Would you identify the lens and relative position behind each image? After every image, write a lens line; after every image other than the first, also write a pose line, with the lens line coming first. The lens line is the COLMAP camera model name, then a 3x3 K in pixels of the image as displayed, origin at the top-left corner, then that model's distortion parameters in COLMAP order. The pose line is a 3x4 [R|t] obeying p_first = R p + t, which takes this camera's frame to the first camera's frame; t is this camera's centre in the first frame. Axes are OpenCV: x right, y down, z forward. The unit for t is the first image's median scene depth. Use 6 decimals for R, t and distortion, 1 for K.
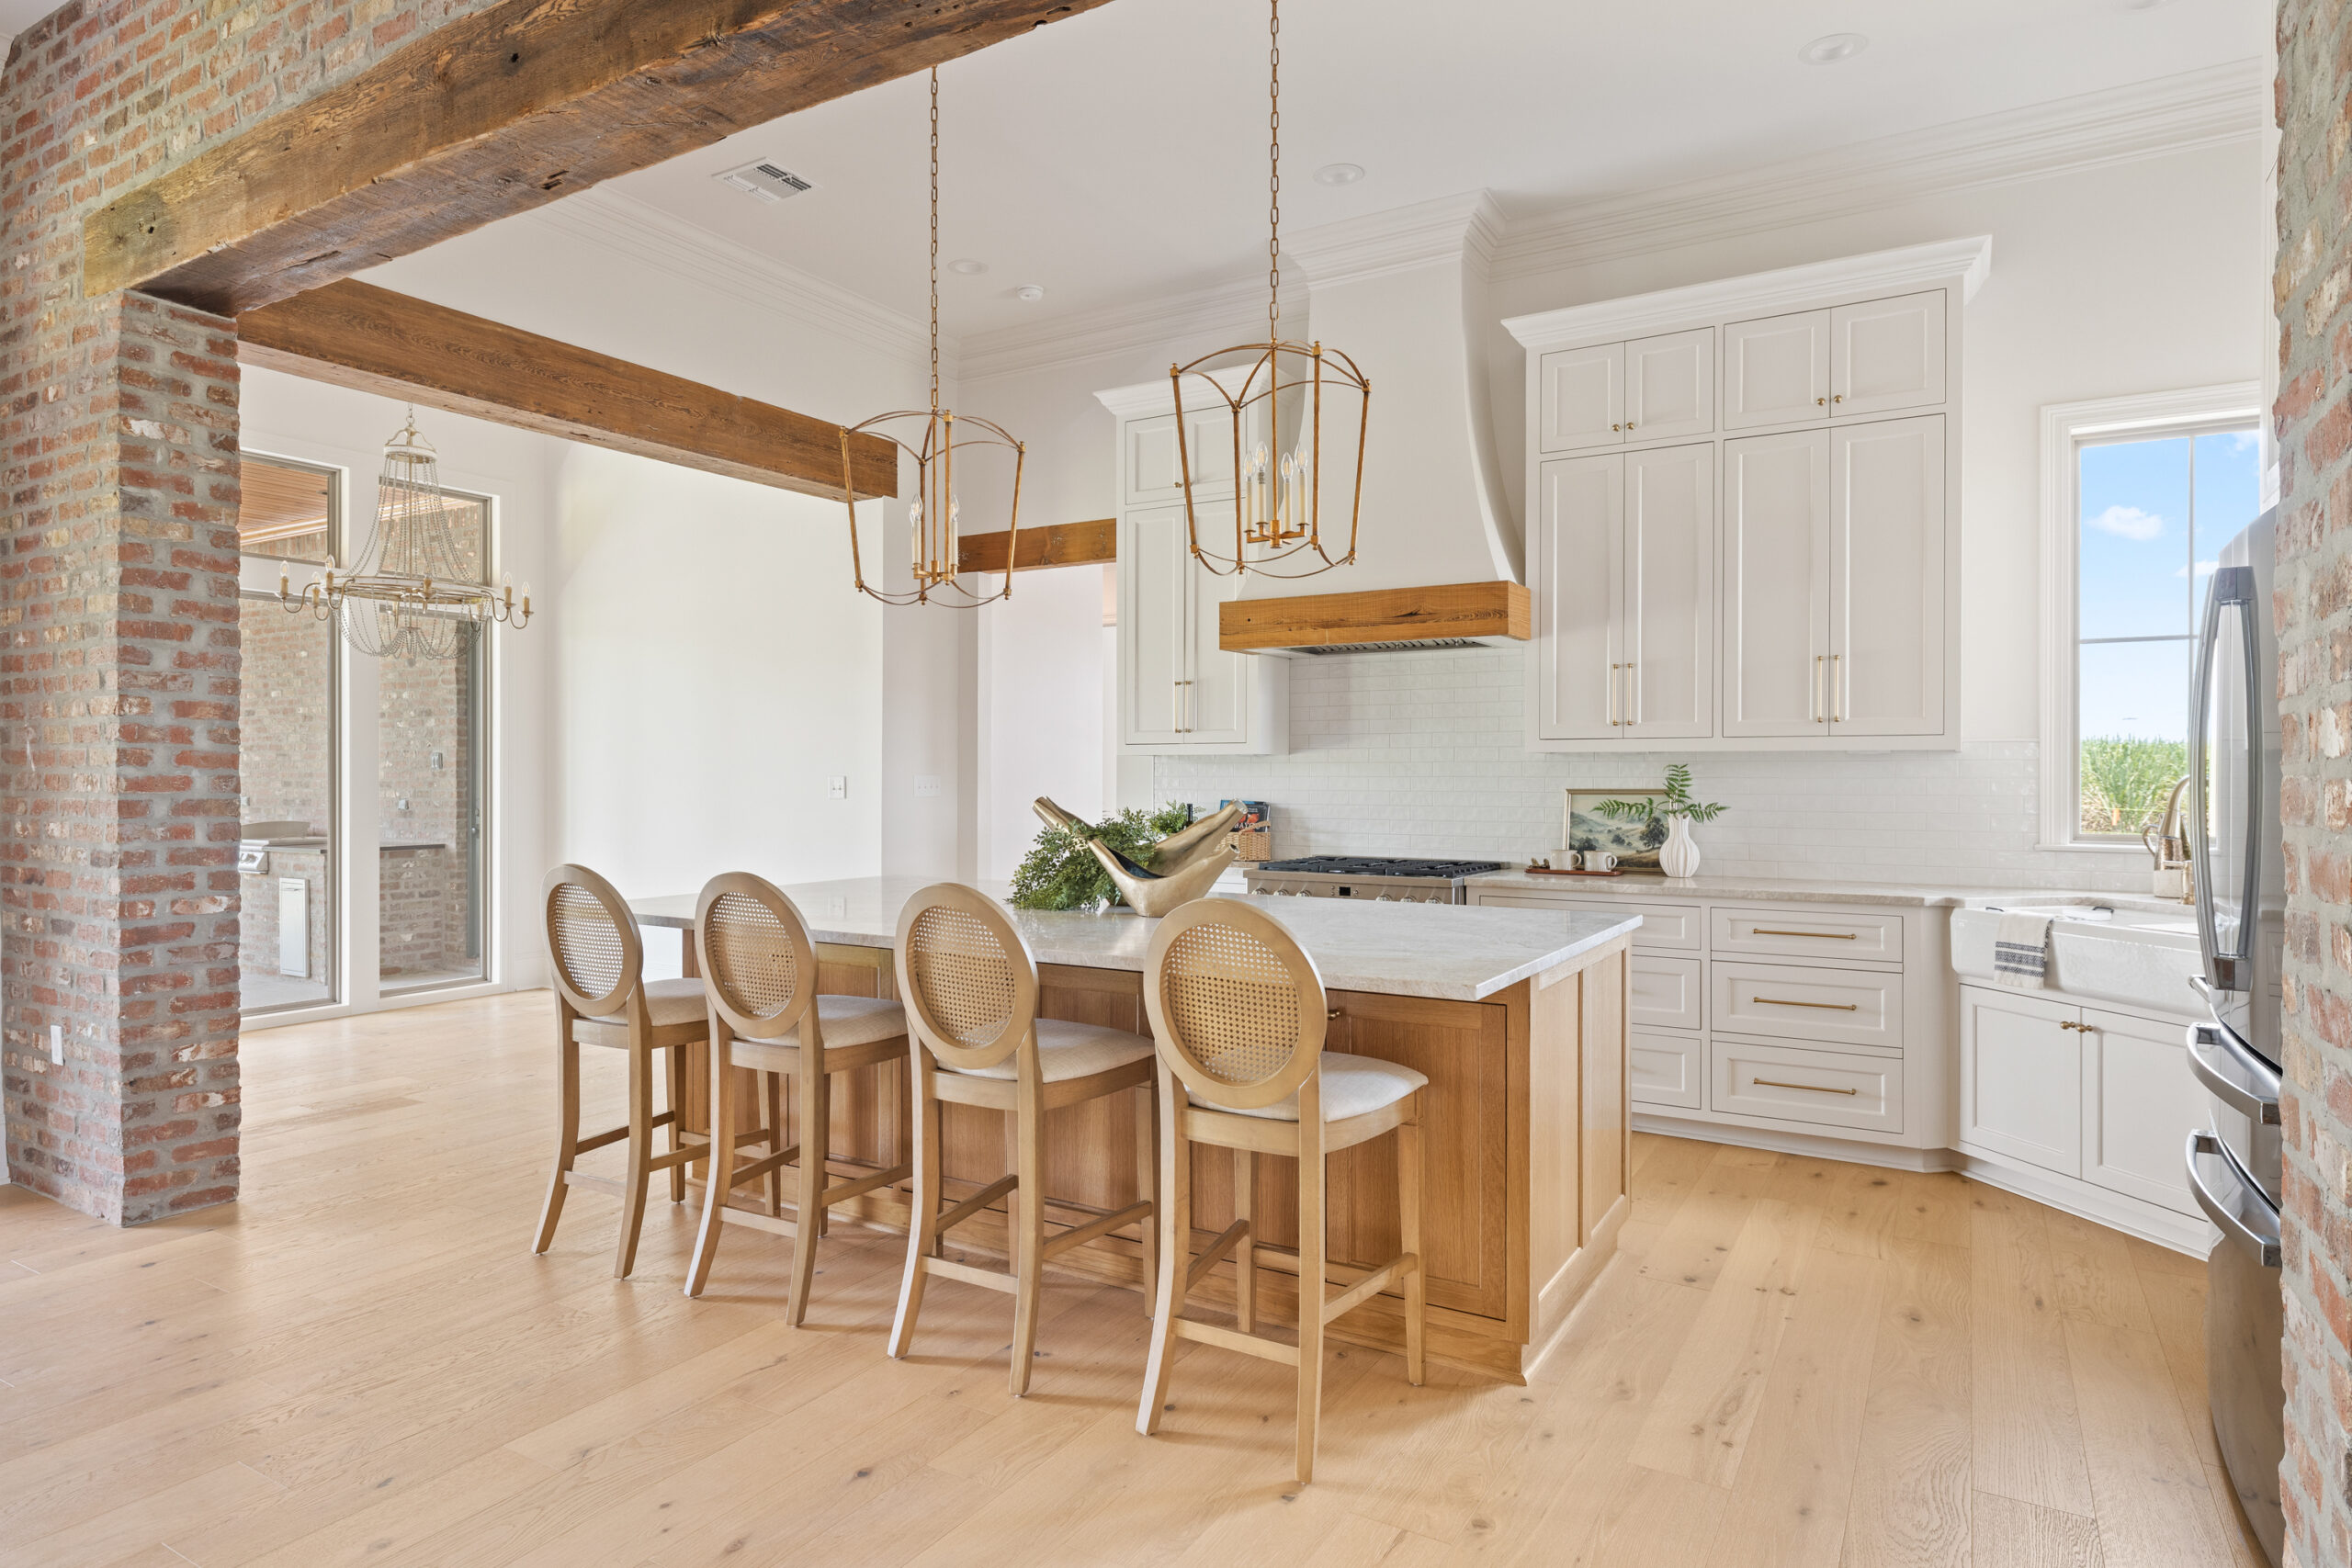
lens RADIAL K [[1326.1, 0, 1162.3], [0, 1326.1, 775.2], [0, 0, 1]] dist [0.004431, -0.002556]
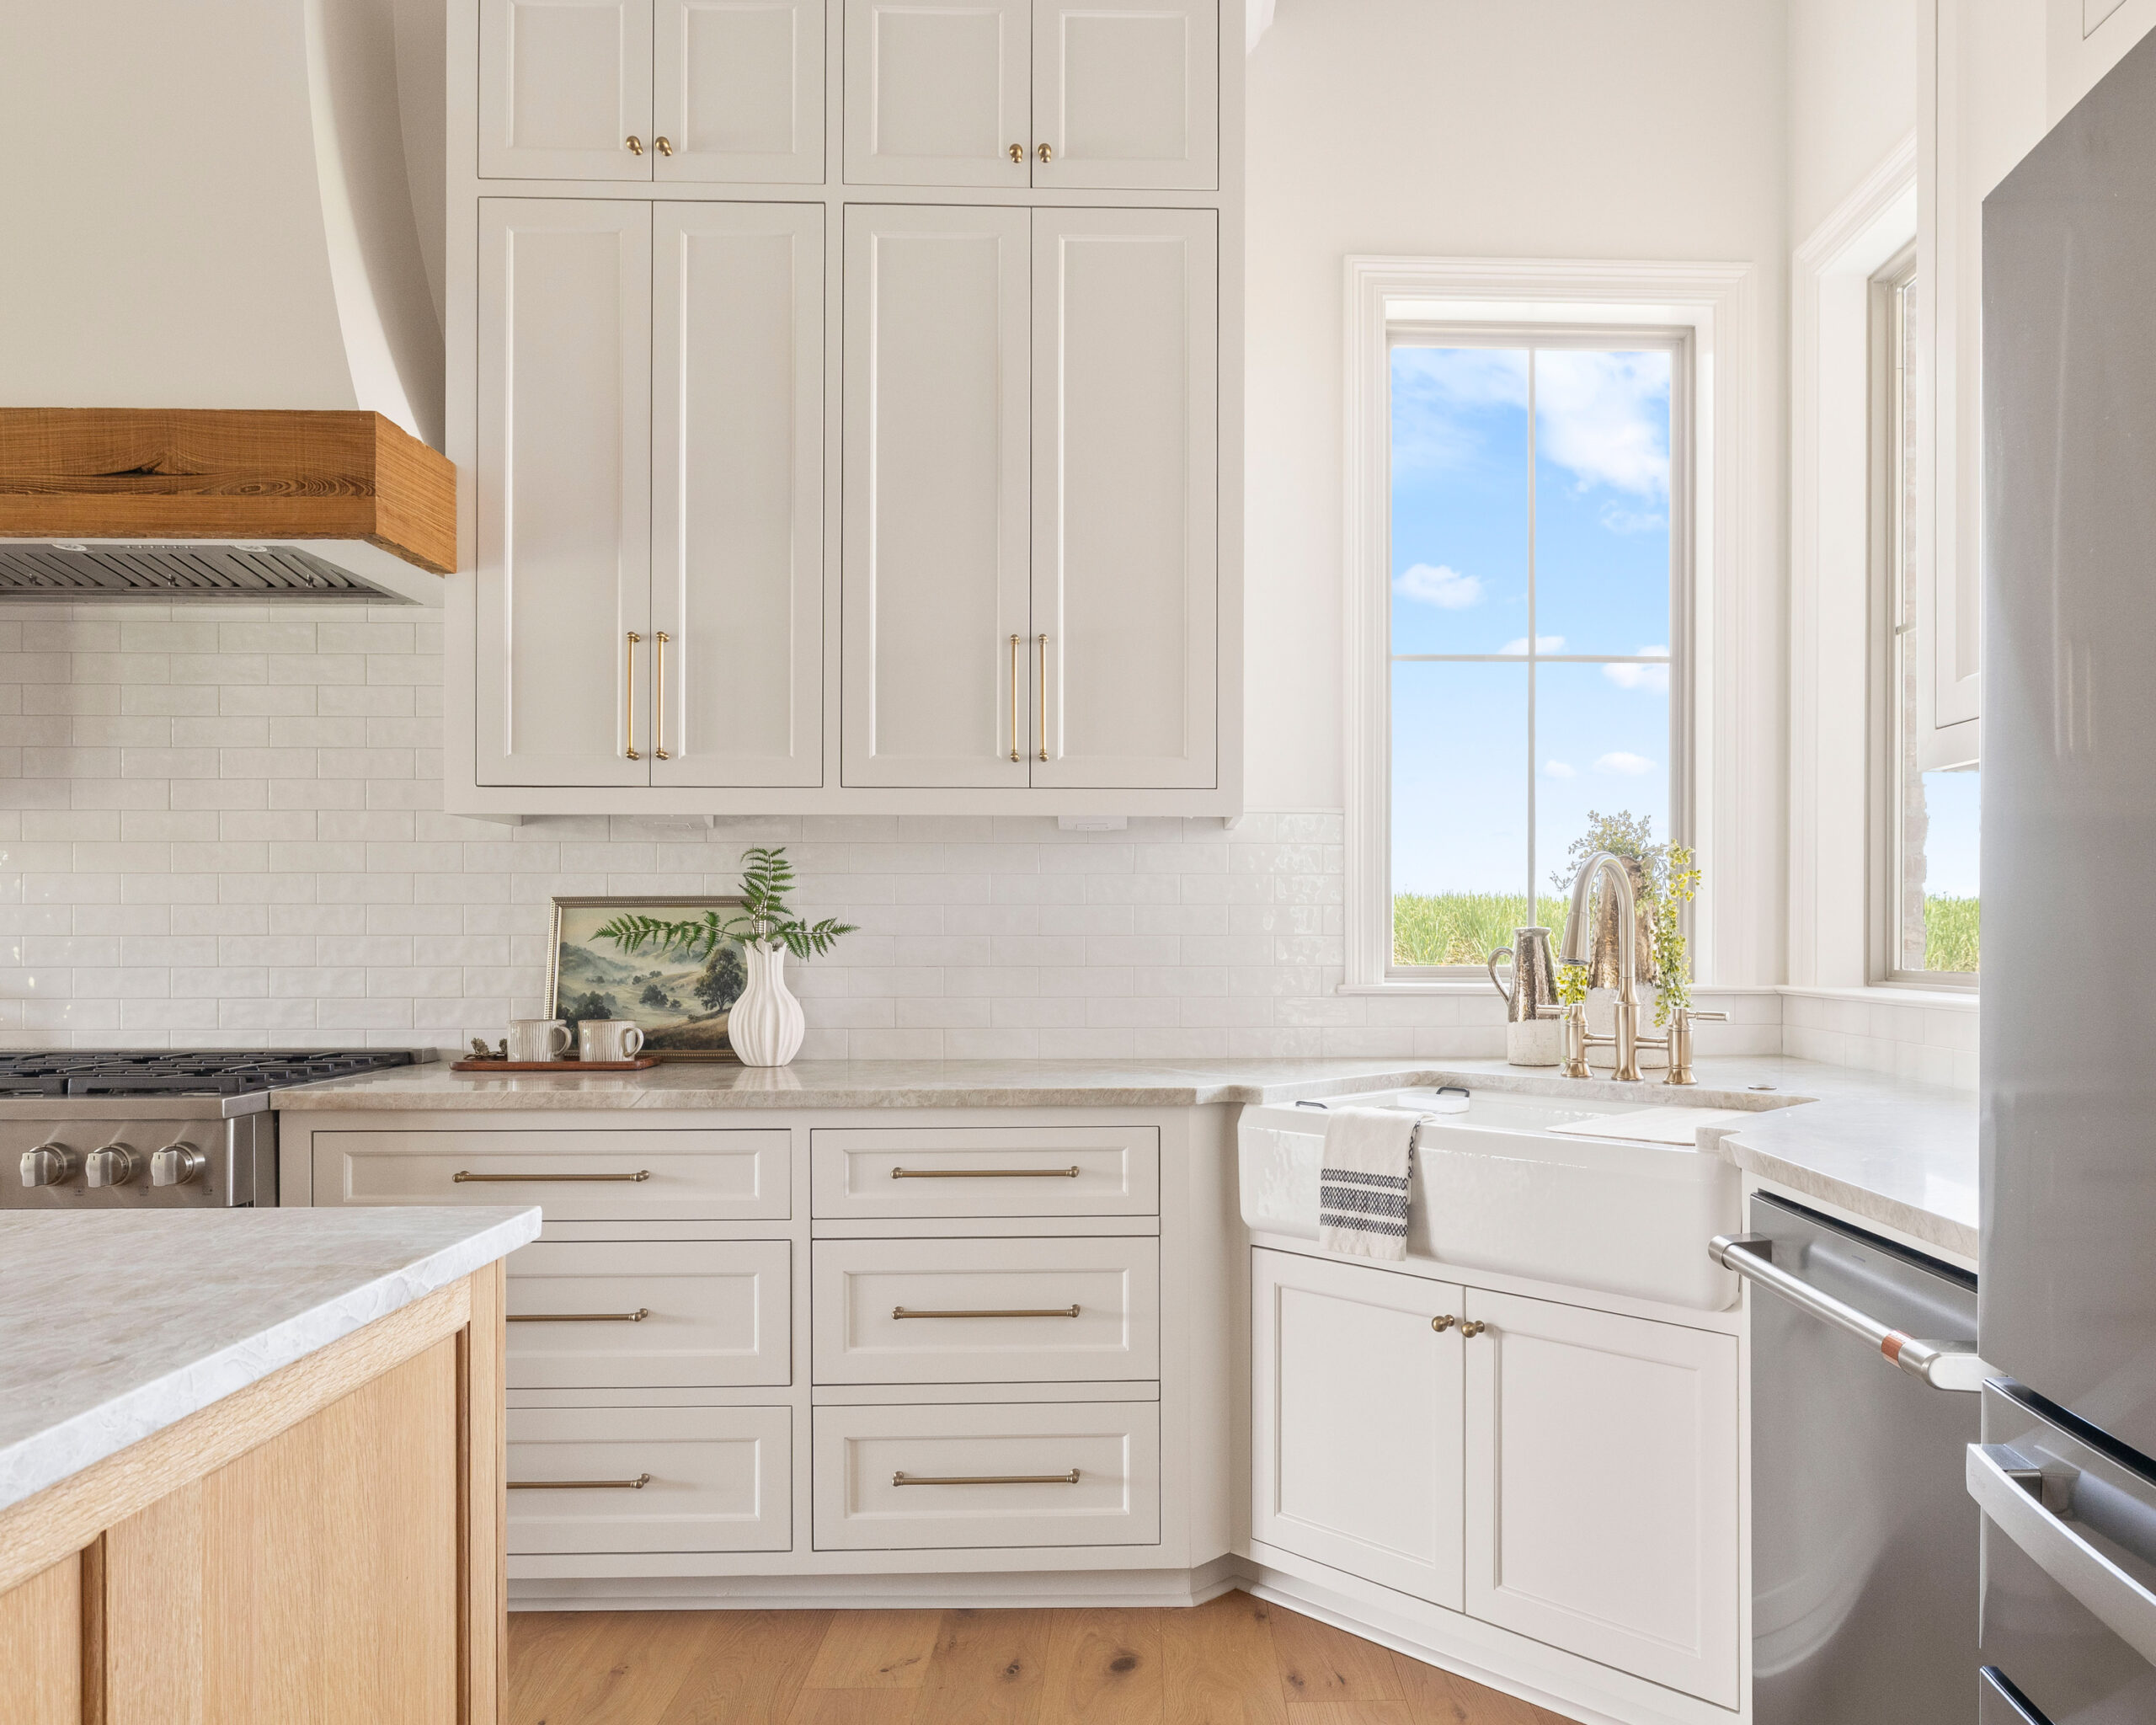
lens RADIAL K [[1540.7, 0, 1202.0], [0, 1540.7, 930.2], [0, 0, 1]] dist [-0.009847, 0.006386]
pose [[0.833752, -0.000217, 0.552138, 0.224829], [0.001354, 0.999998, -0.001652, 0.028726], [-0.552137, 0.002125, 0.833751, 0.459378]]
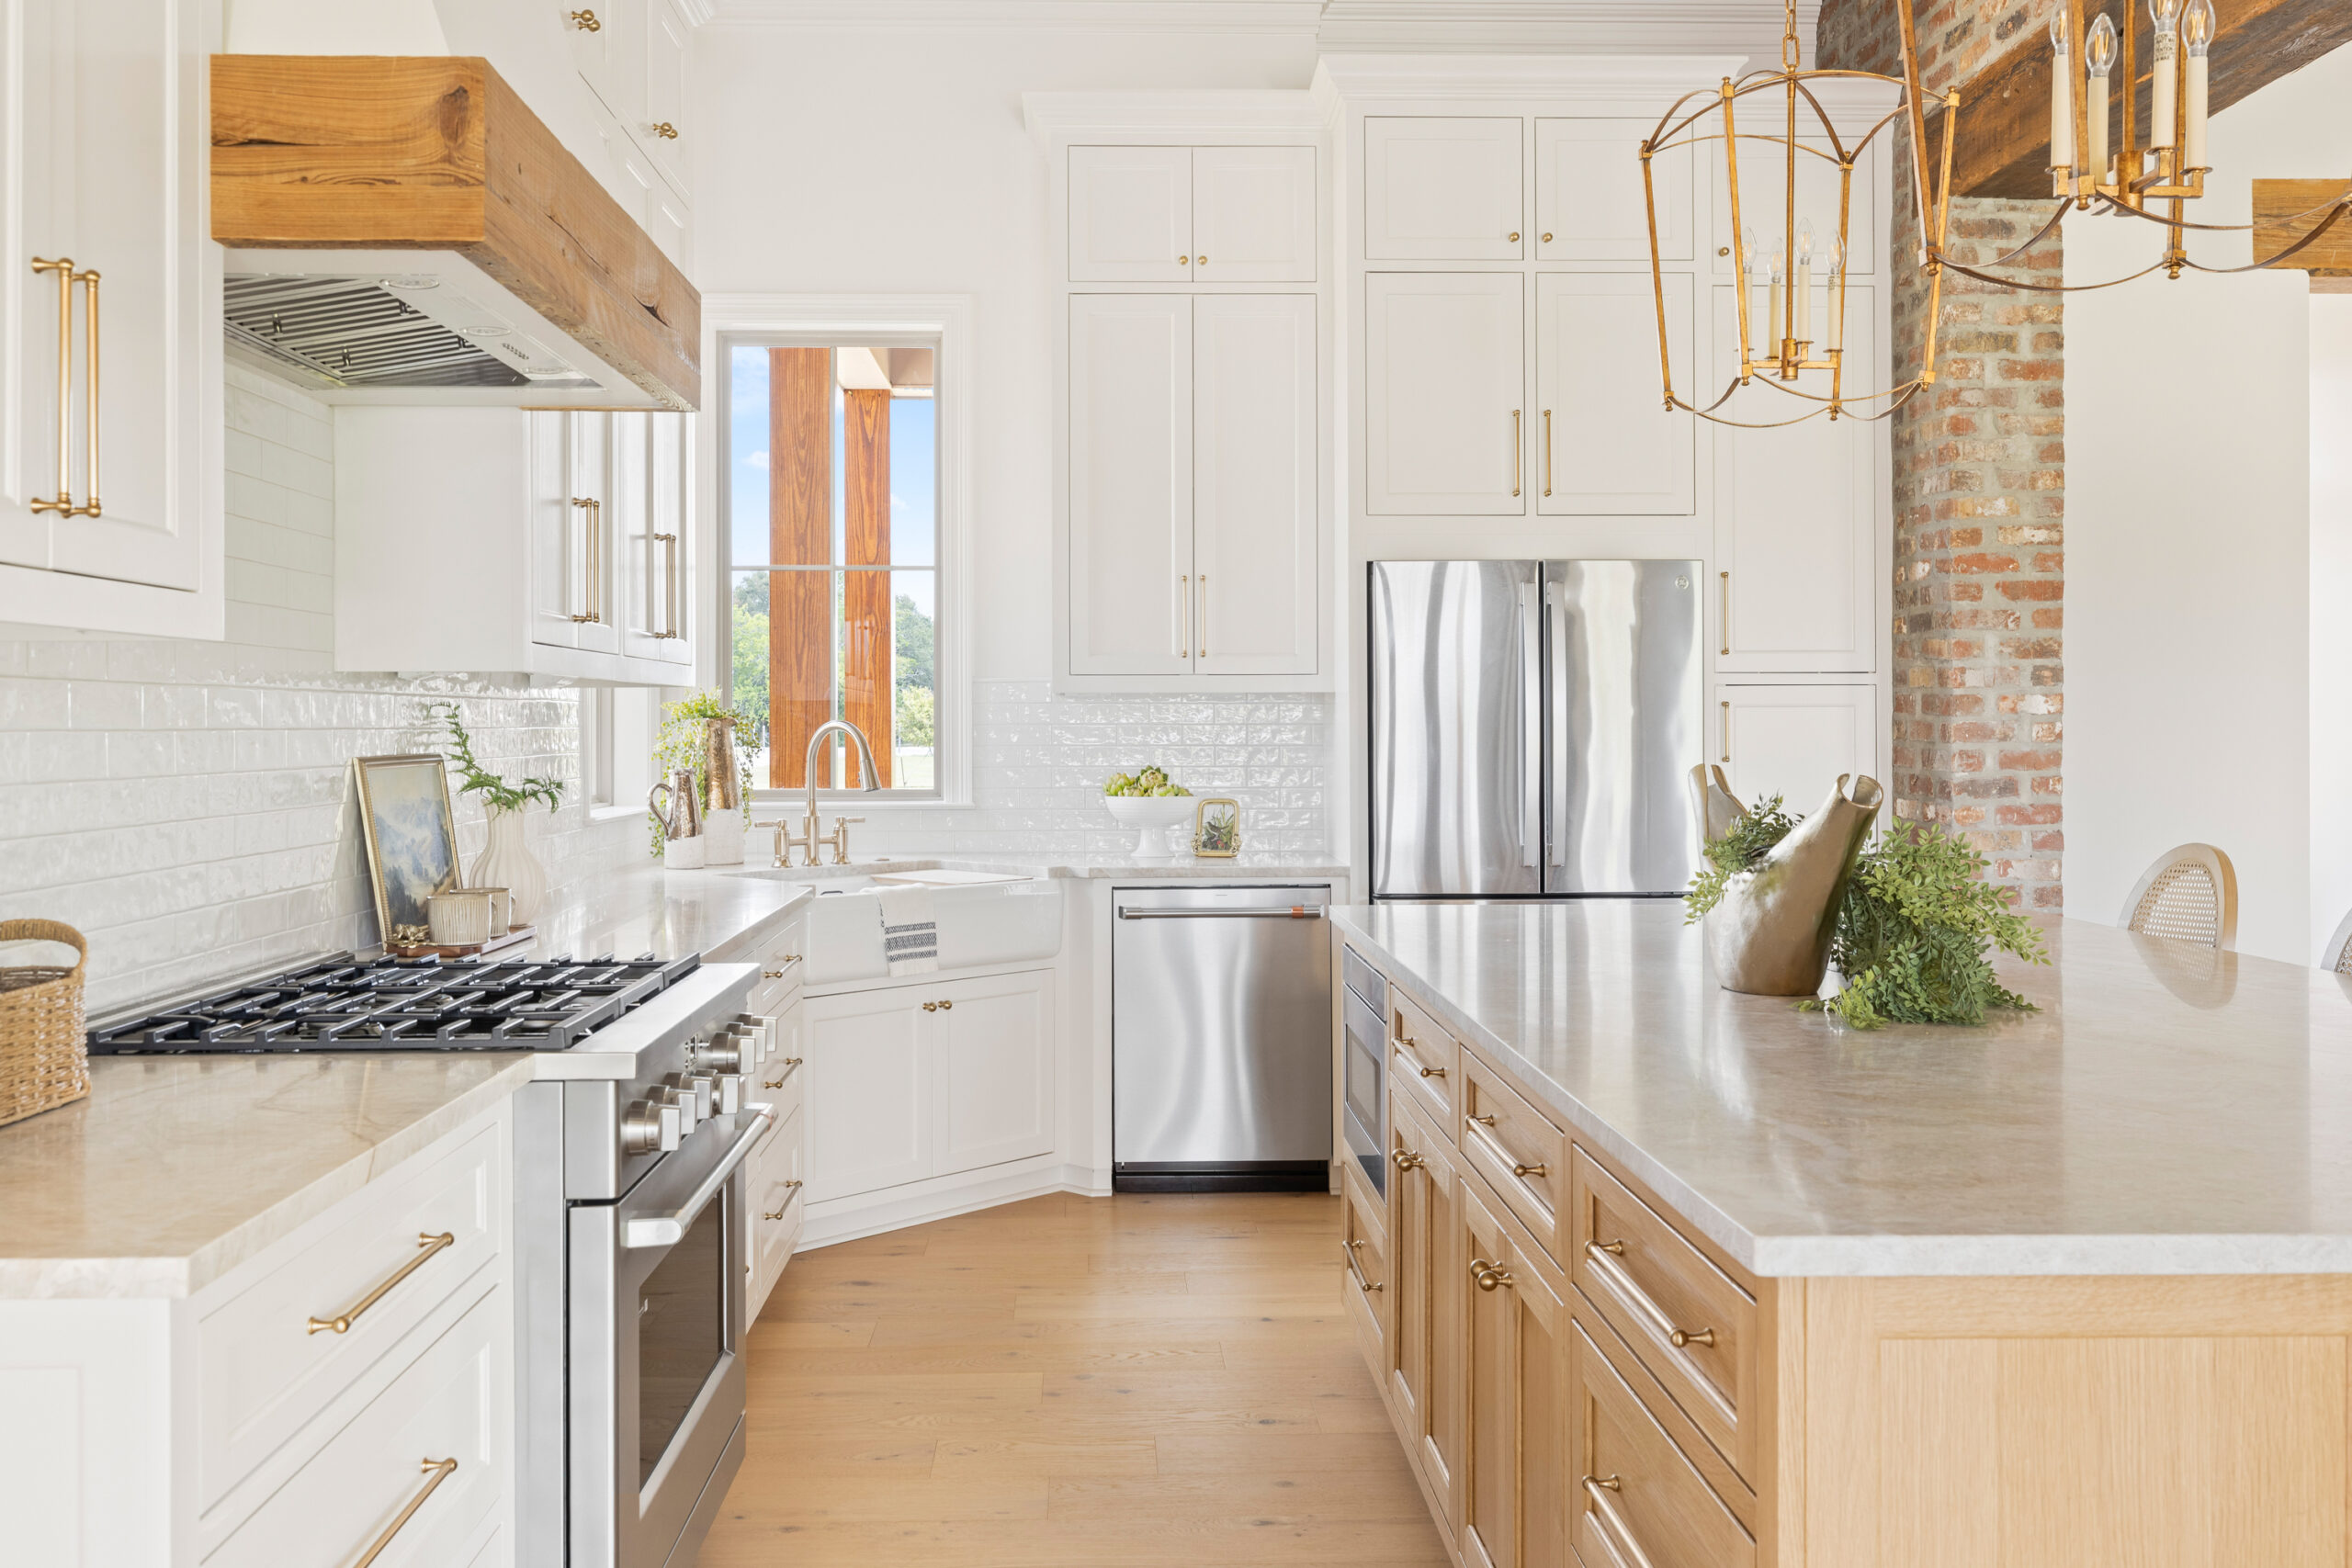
lens RADIAL K [[2029.9, 0, 1153.6], [0, 2029.9, 717.6], [0, 0, 1]] dist [-0.003792, 0.018968]
pose [[-0.546889, 0.002461, 0.837202, -0.439267], [0.002204, 0.999996, -0.001501, -0.000668], [-0.837202, 0.001024, -0.546892, 1.354041]]
